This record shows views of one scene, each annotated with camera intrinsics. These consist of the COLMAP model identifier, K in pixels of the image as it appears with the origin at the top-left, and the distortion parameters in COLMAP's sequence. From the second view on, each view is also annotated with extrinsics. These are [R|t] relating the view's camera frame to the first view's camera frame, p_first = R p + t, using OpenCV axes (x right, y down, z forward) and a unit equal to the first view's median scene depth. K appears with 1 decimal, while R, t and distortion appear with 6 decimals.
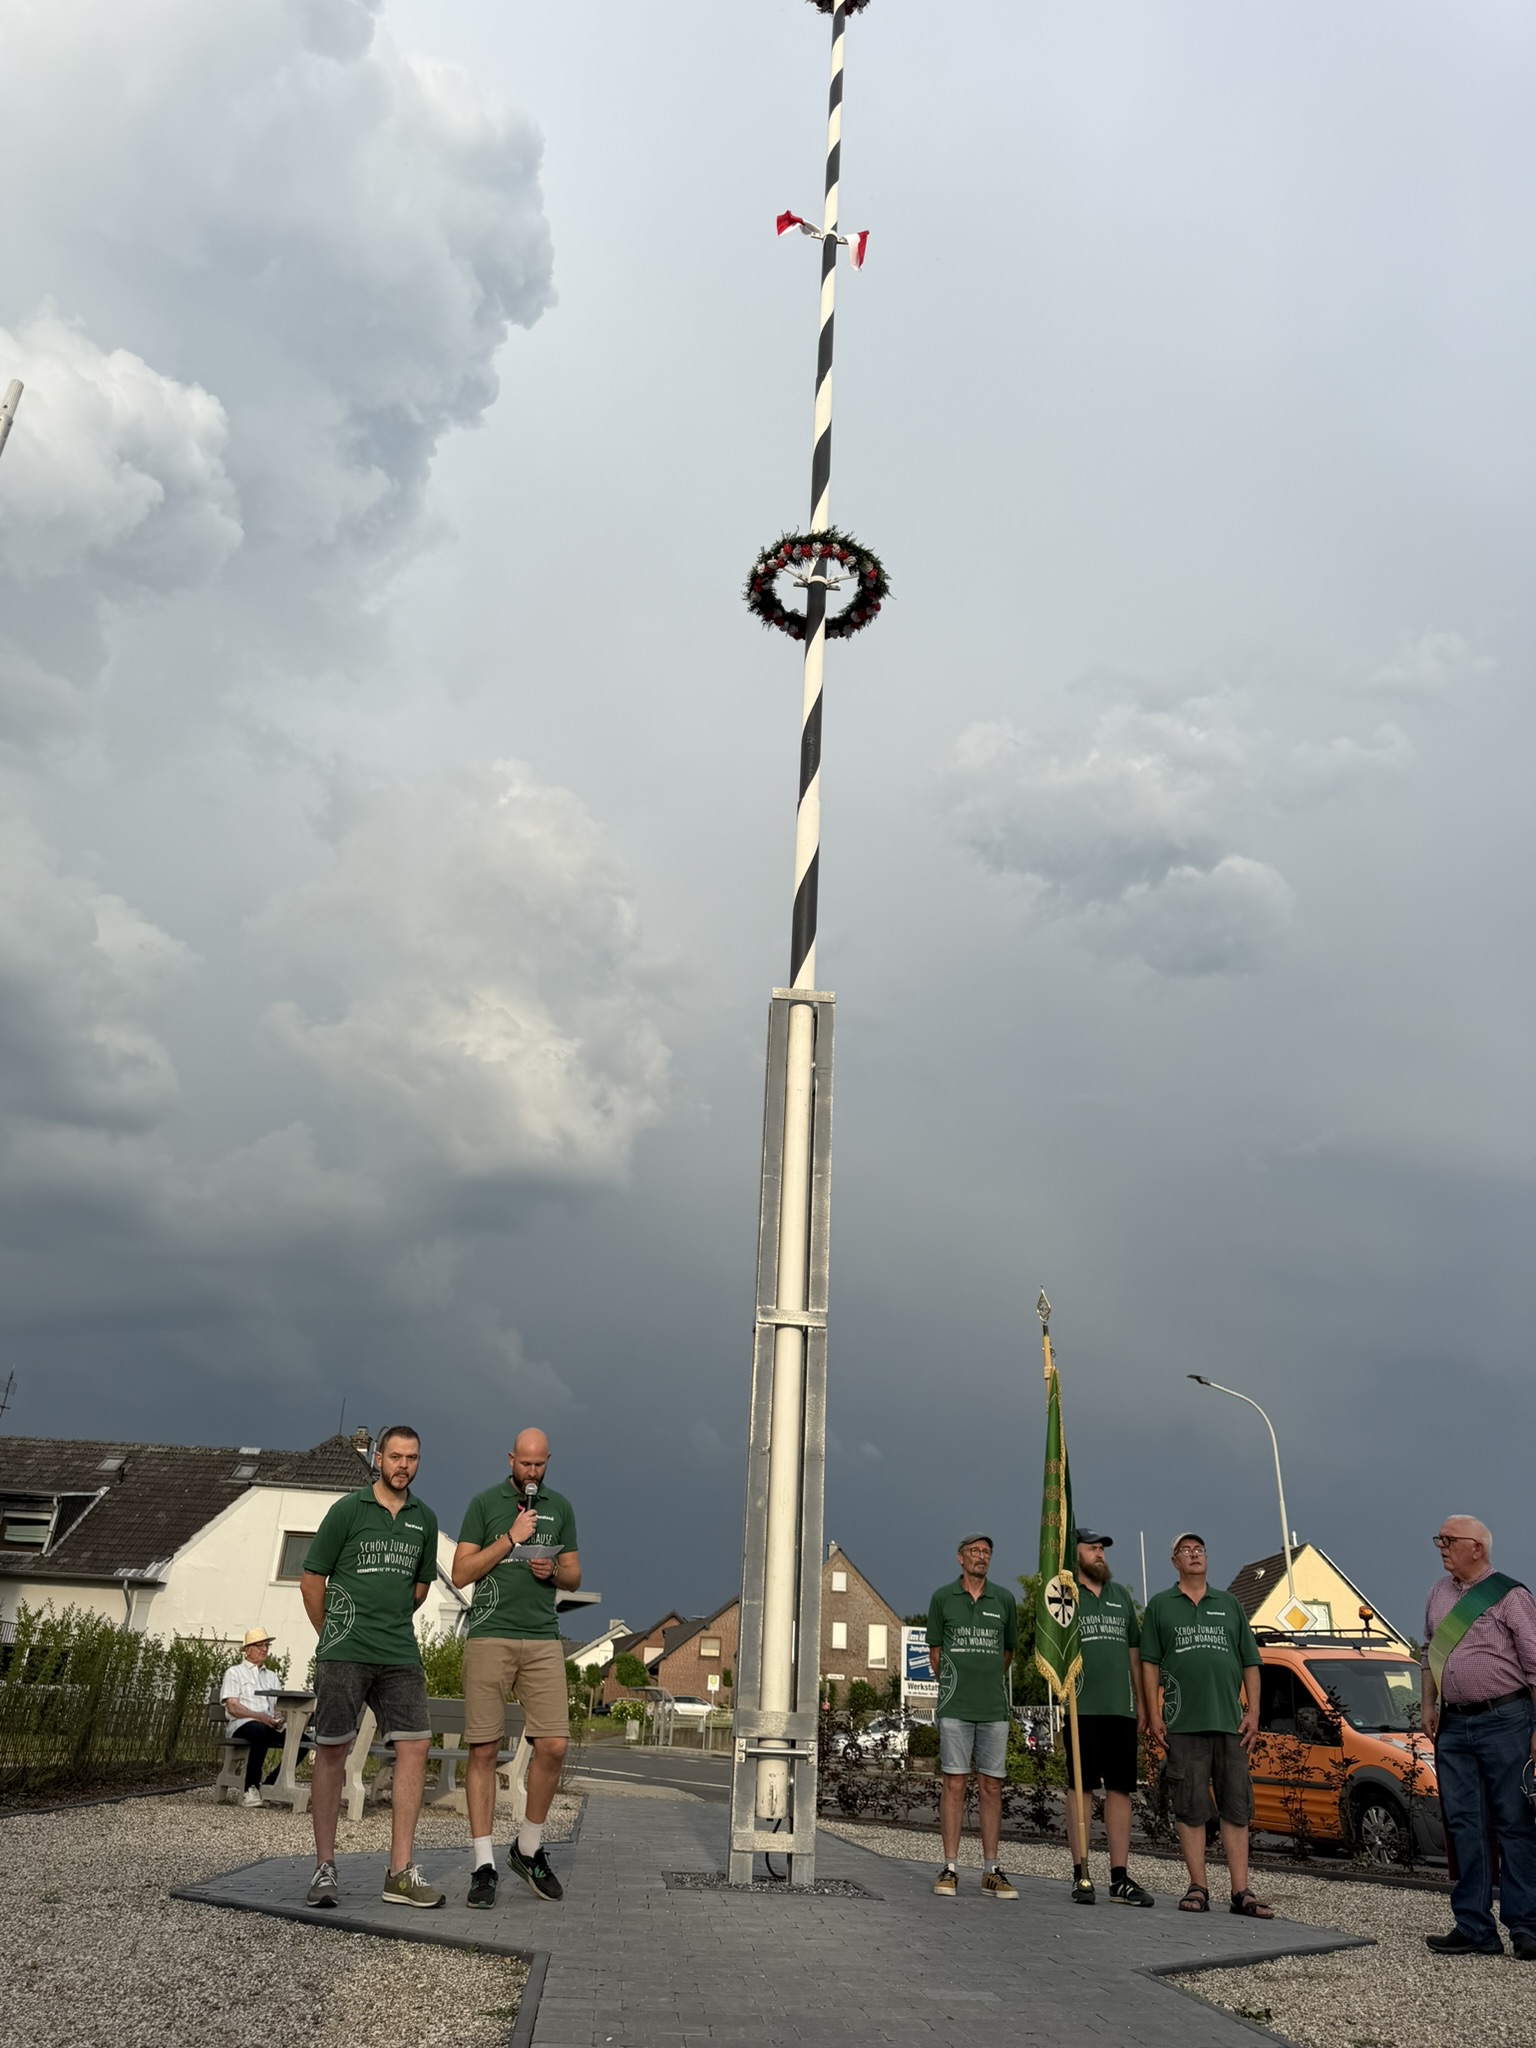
lens RADIAL K [[1430.5, 0, 777.0], [0, 1430.5, 1018.1], [0, 0, 1]] dist [0.074185, -0.032354]
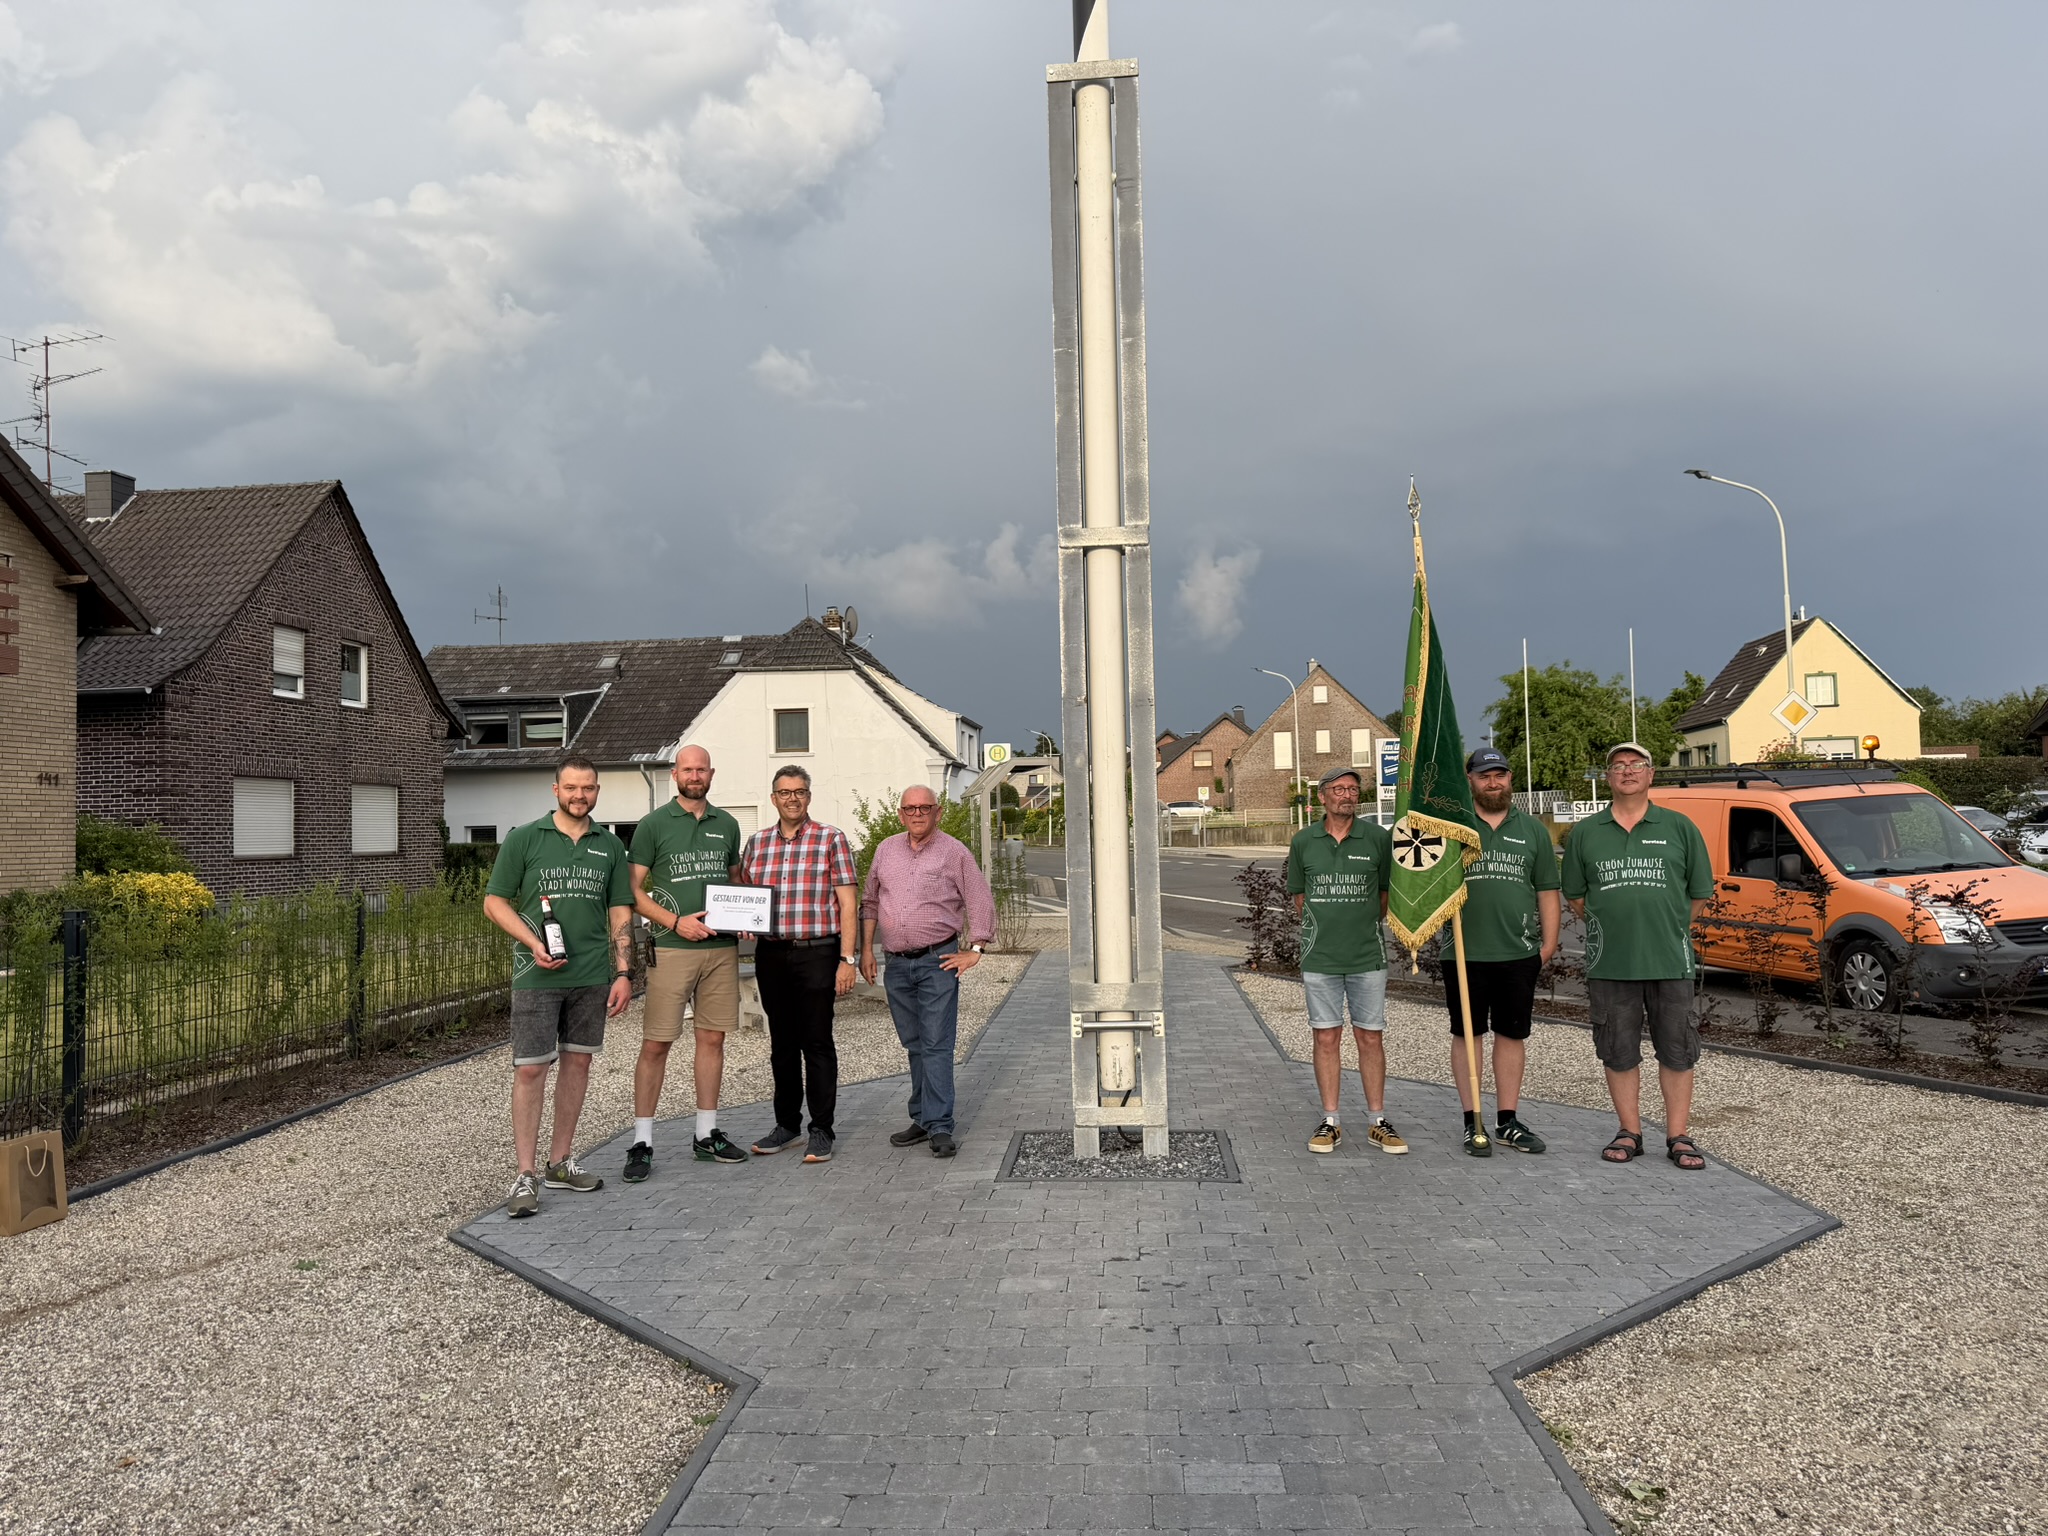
lens RADIAL K [[1430.5, 0, 1020.2], [0, 1430.5, 769.0], [0, 0, 1]] dist [0.074185, -0.032354]
pose [[0.981466, -0.077353, -0.175332, 0.058107], [0.142034, 0.907828, 0.394556, 0.006358], [0.128651, -0.412146, 0.901989, 0.149538]]
